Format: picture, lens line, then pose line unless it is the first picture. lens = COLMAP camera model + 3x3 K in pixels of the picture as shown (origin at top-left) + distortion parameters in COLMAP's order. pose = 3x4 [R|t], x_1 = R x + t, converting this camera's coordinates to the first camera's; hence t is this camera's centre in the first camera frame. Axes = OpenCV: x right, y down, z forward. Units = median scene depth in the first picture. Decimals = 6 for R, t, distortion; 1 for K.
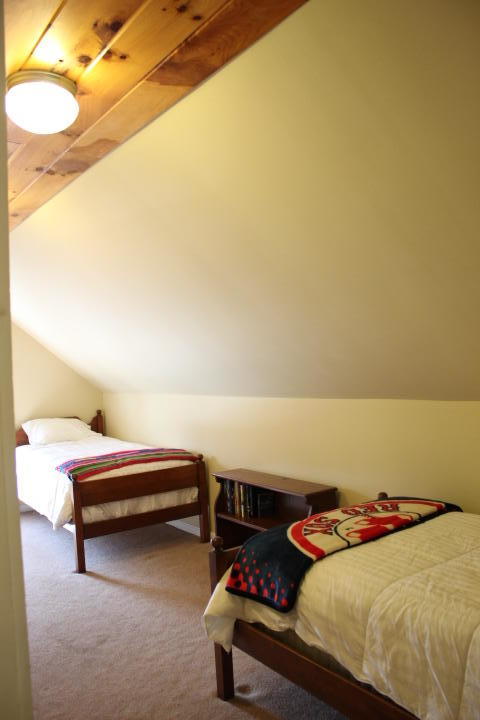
lens RADIAL K [[608.5, 0, 238.3], [0, 608.5, 364.1], [0, 0, 1]] dist [-0.140615, 0.119325]
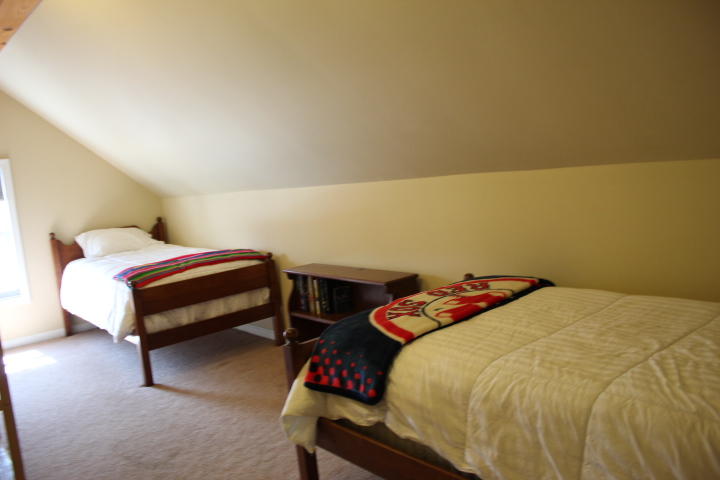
lens RADIAL K [[608.5, 0, 364.9], [0, 608.5, 238.9], [0, 0, 1]] dist [-0.140615, 0.119325]
pose [[0.994098, -0.057617, 0.091917, -0.001399], [0.047515, 0.992956, 0.108541, 0.058688], [-0.097524, -0.103533, 0.989833, 0.109871]]
